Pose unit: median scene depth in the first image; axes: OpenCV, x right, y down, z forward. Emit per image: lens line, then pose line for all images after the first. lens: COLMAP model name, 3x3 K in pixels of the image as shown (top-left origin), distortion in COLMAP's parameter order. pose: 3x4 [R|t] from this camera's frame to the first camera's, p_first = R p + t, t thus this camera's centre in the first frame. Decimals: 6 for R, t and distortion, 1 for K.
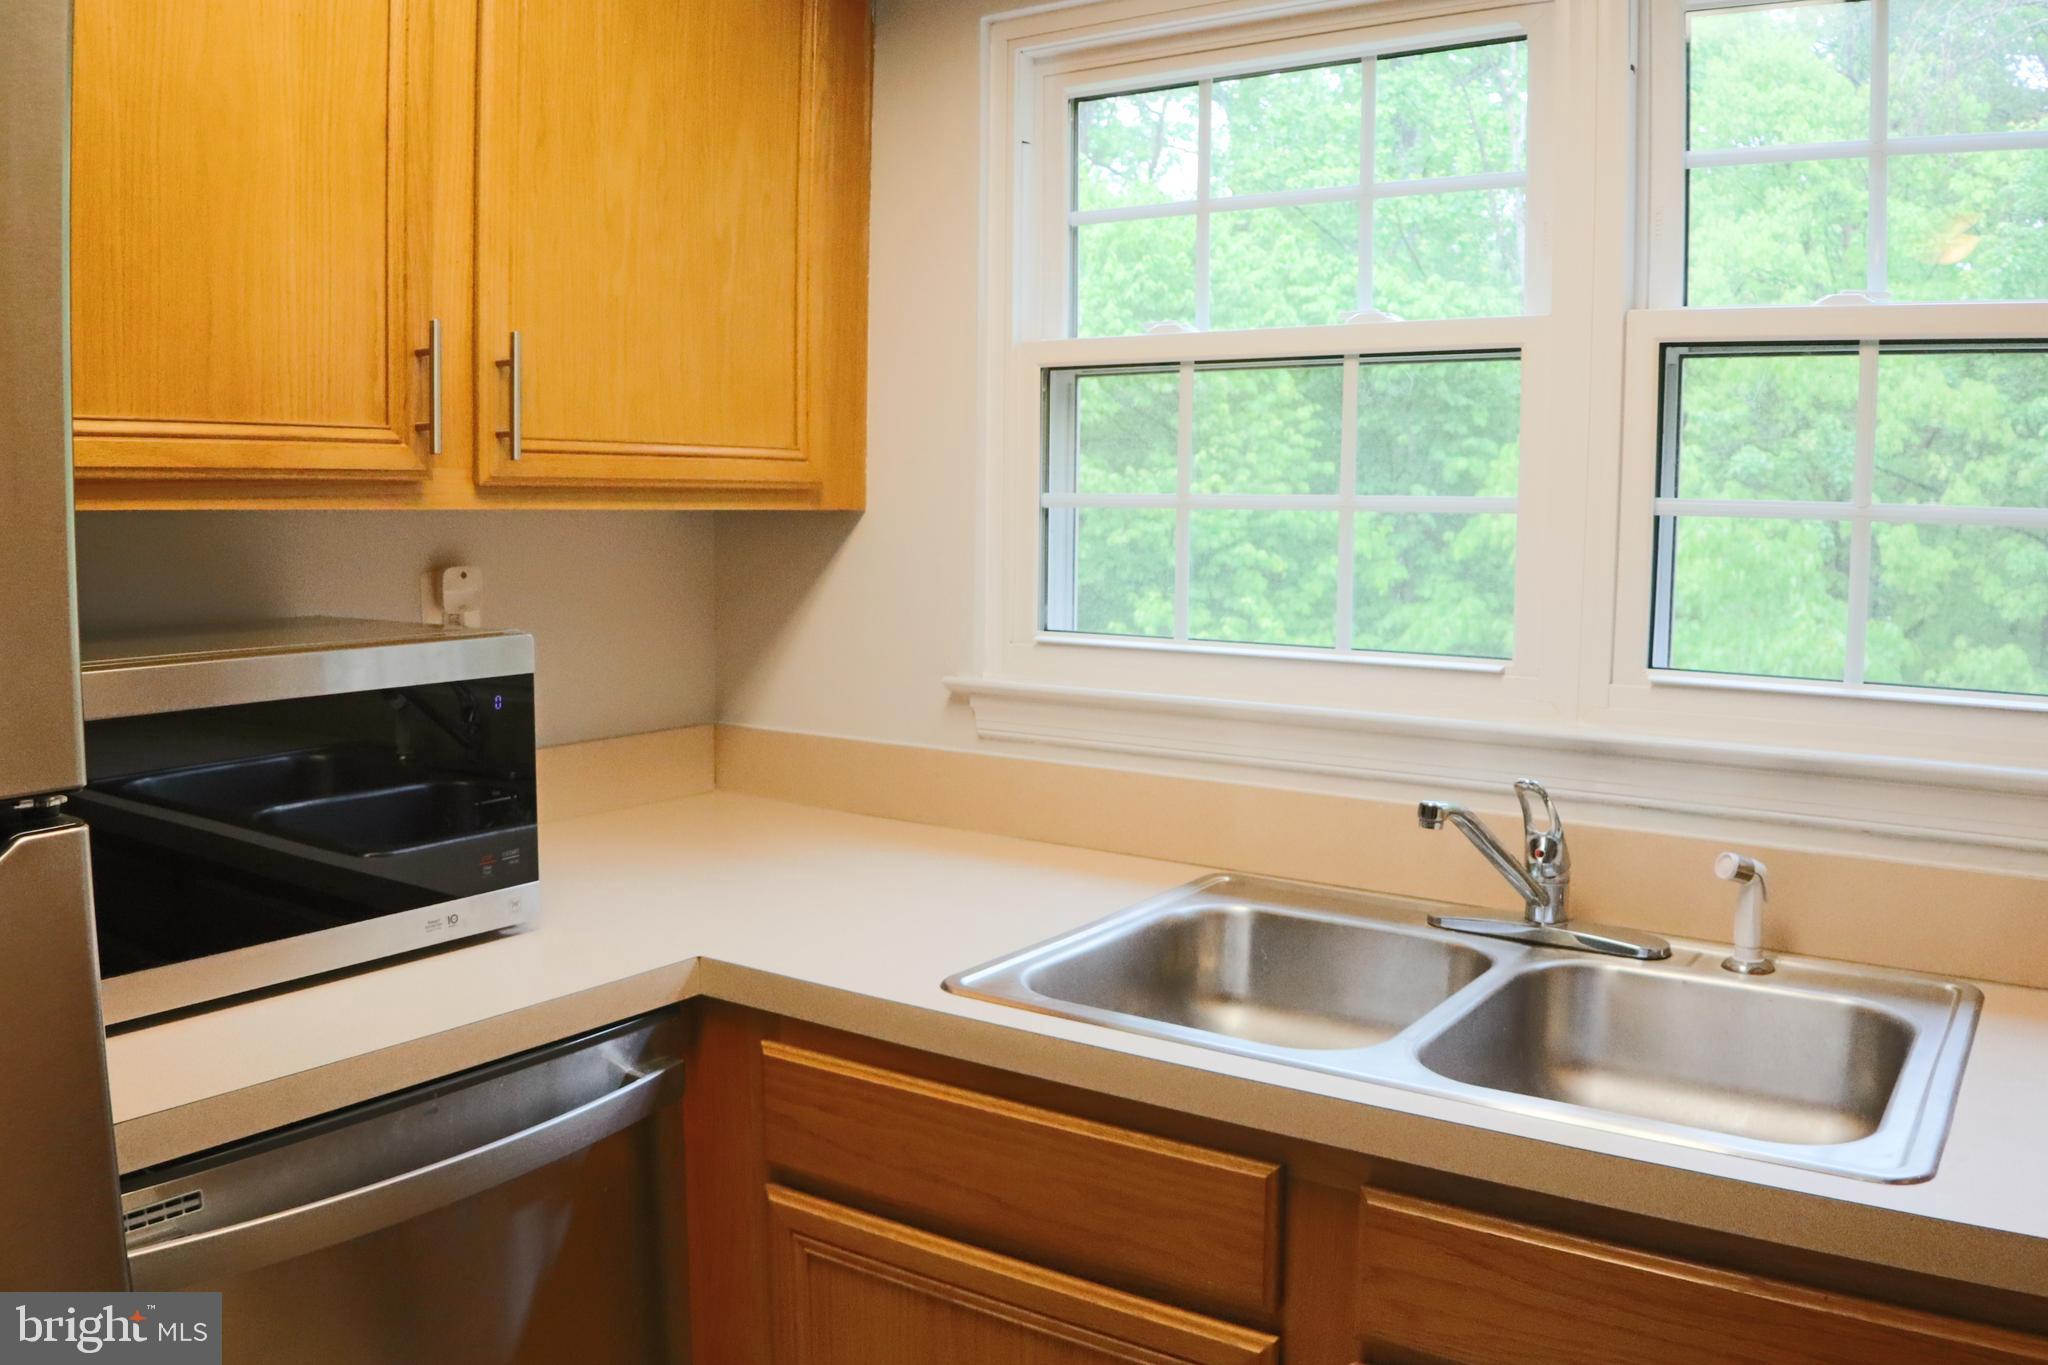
lens RADIAL K [[1628.7, 0, 1016.8], [0, 1628.7, 681.4], [0, 0, 1]] dist [-0.138188, 0.010269]
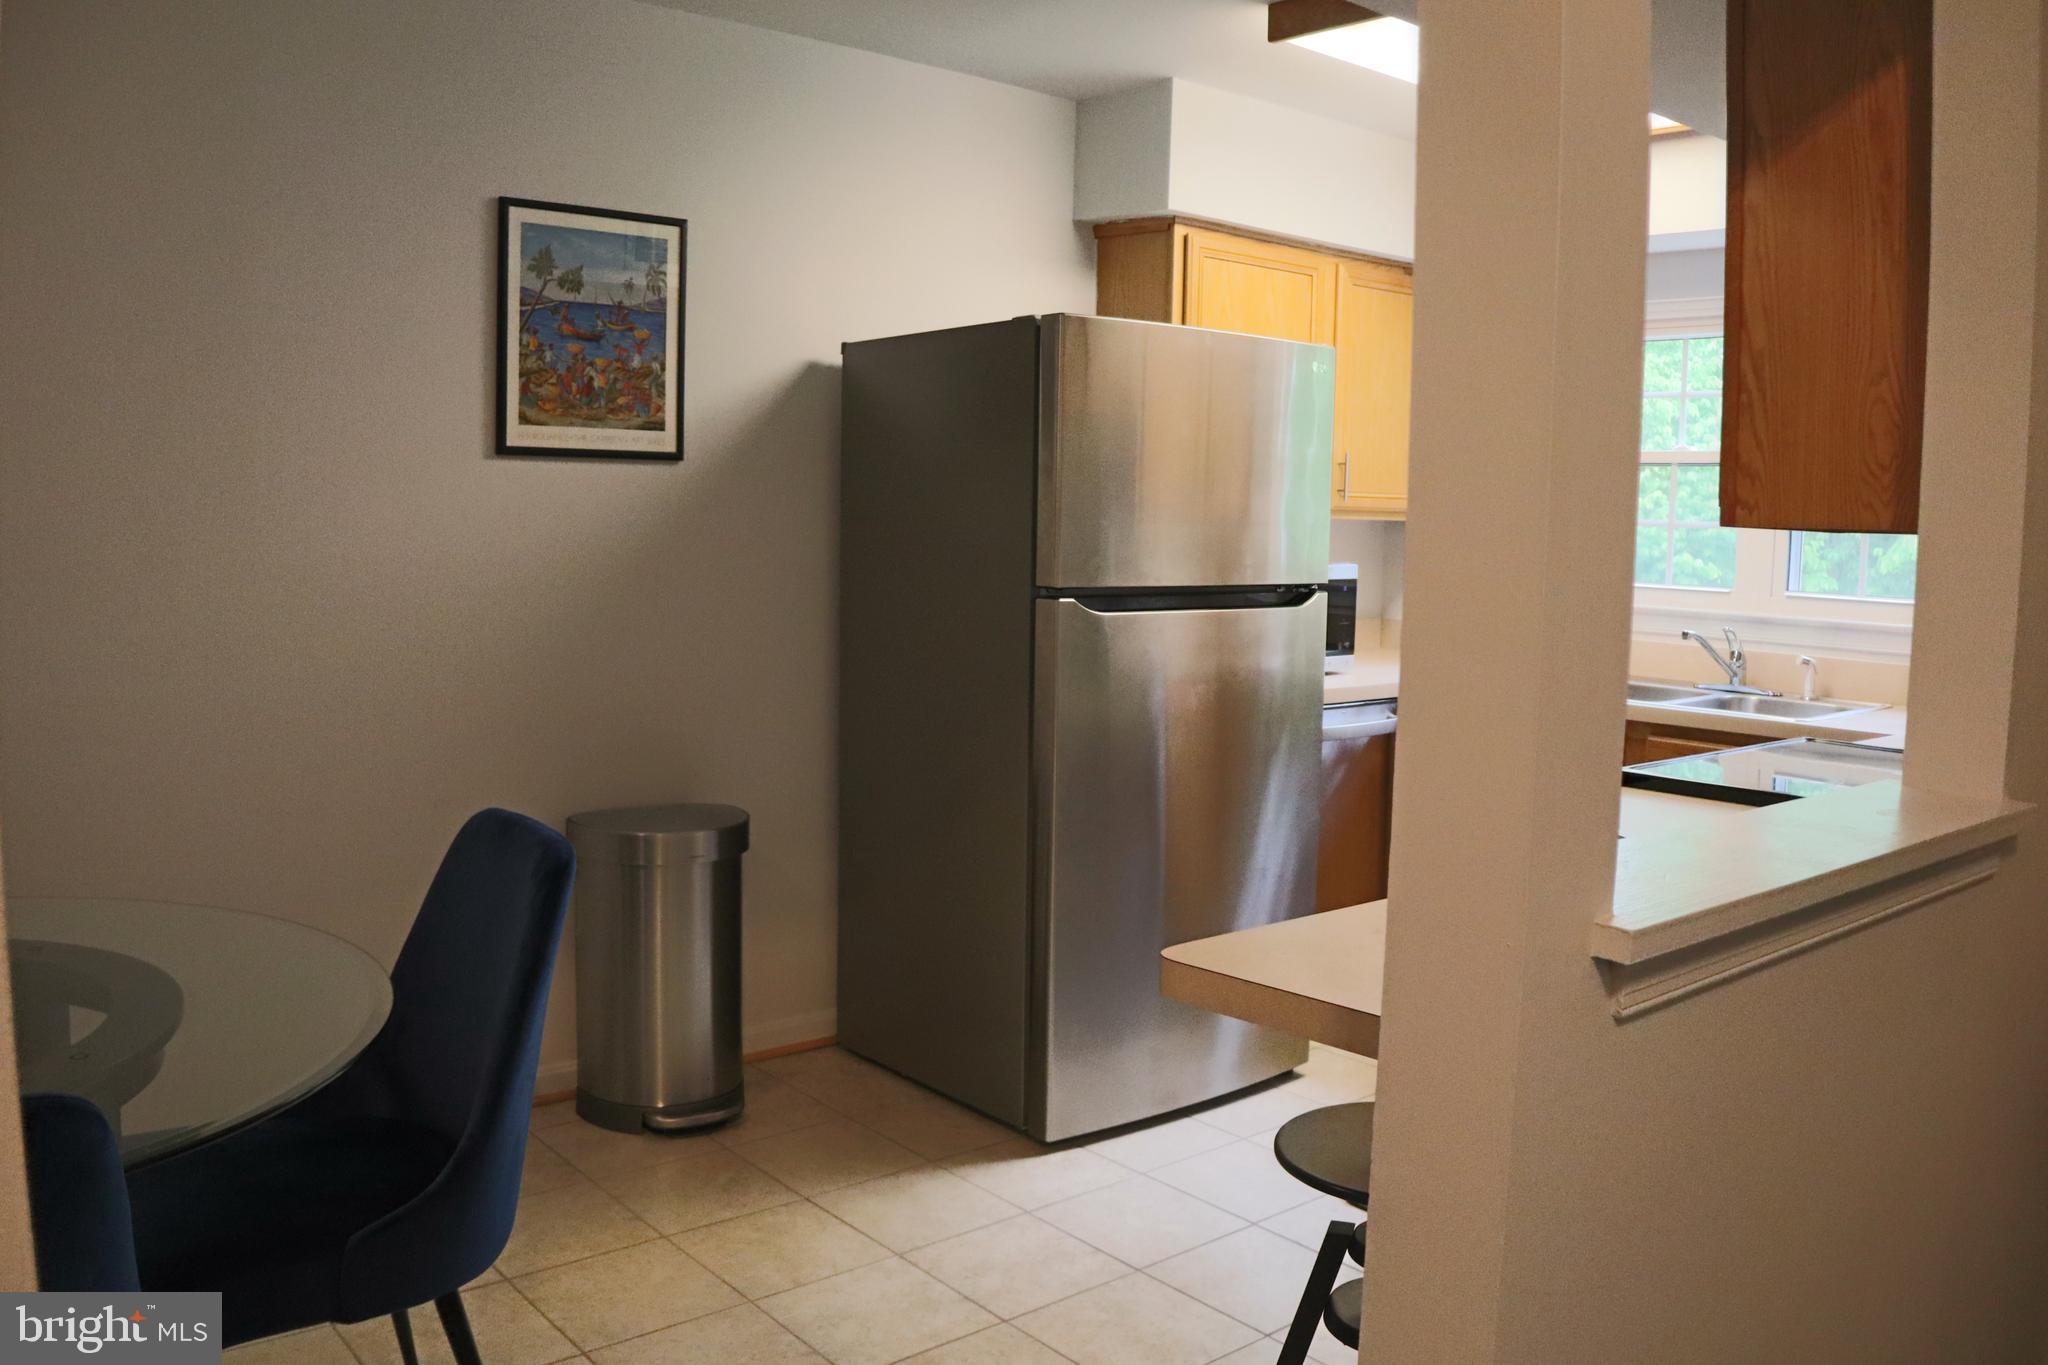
lens RADIAL K [[1628.7, 0, 1016.8], [0, 1628.7, 681.4], [0, 0, 1]] dist [-0.138188, 0.010269]
pose [[0.964634, 0.037166, -0.260961, -0.011897], [-0.037737, 0.999284, 0.002824, 0.016355], [0.260879, 0.007123, 0.965345, -0.163440]]
